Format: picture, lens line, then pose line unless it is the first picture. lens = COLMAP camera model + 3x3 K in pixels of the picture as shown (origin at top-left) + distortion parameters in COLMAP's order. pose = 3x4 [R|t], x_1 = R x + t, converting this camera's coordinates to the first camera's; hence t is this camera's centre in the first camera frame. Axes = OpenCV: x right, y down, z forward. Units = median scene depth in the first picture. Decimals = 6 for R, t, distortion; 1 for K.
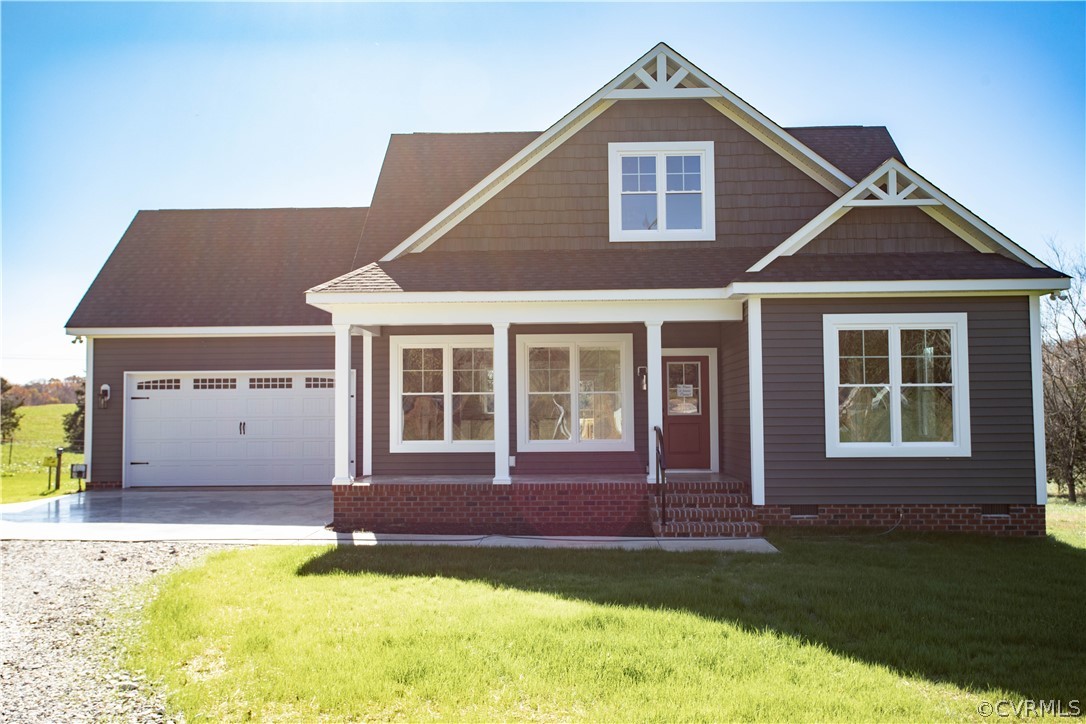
lens RADIAL K [[1008.0, 0, 532.9], [0, 1008.0, 357.0], [0, 0, 1]] dist [0.012393, 0.000000]
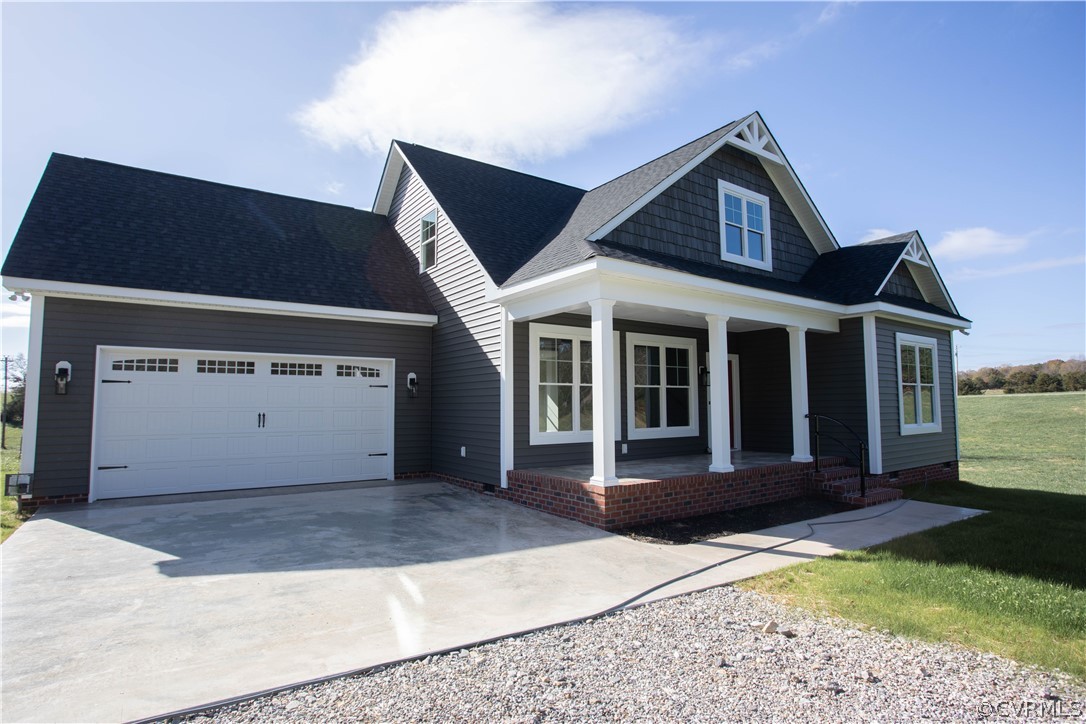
lens RADIAL K [[556.8, 0, 543.7], [0, 556.8, 363.7], [0, 0, 1]] dist [-0.031583, 0.000713]
pose [[0.796713, 0.046913, 0.602534, -0.488272], [-0.034984, 0.998891, -0.031515, 0.037085], [-0.603345, 0.004029, 0.797470, 0.612219]]
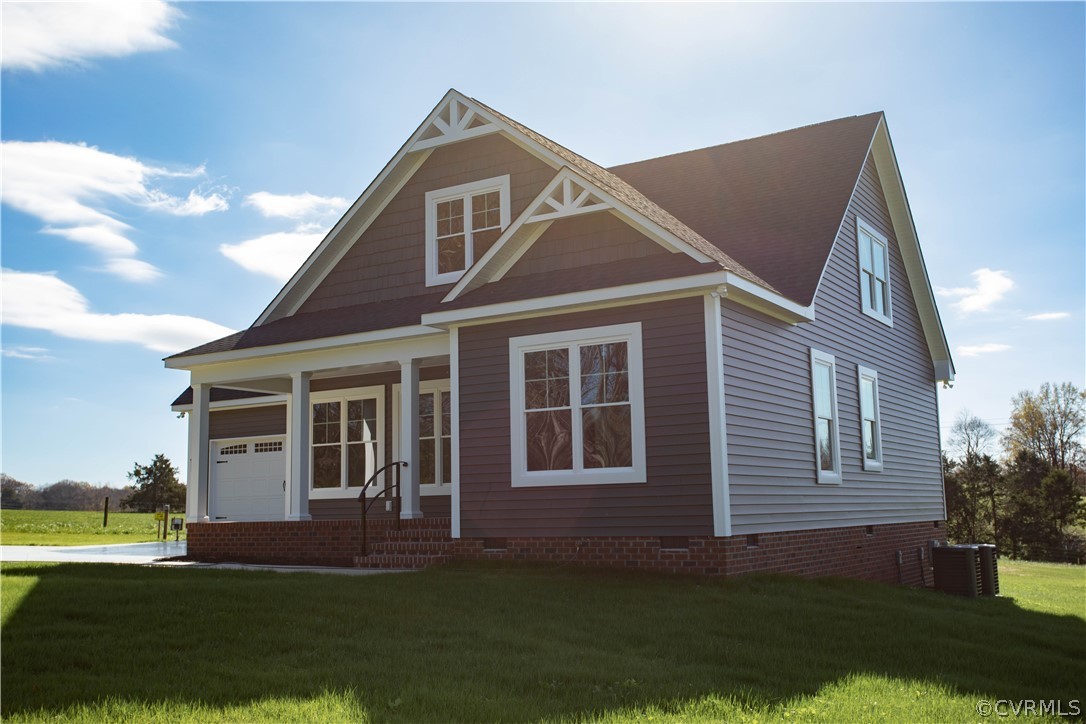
lens RADIAL K [[1076.7, 0, 543.3], [0, 1076.7, 366.5], [0, 0, 1]] dist [0.013391, 0.000000]
pose [[0.866924, -0.076481, -0.492538, 0.723623], [0.041414, 0.995793, -0.081734, 0.061823], [0.496718, 0.050459, 0.866444, 0.115043]]
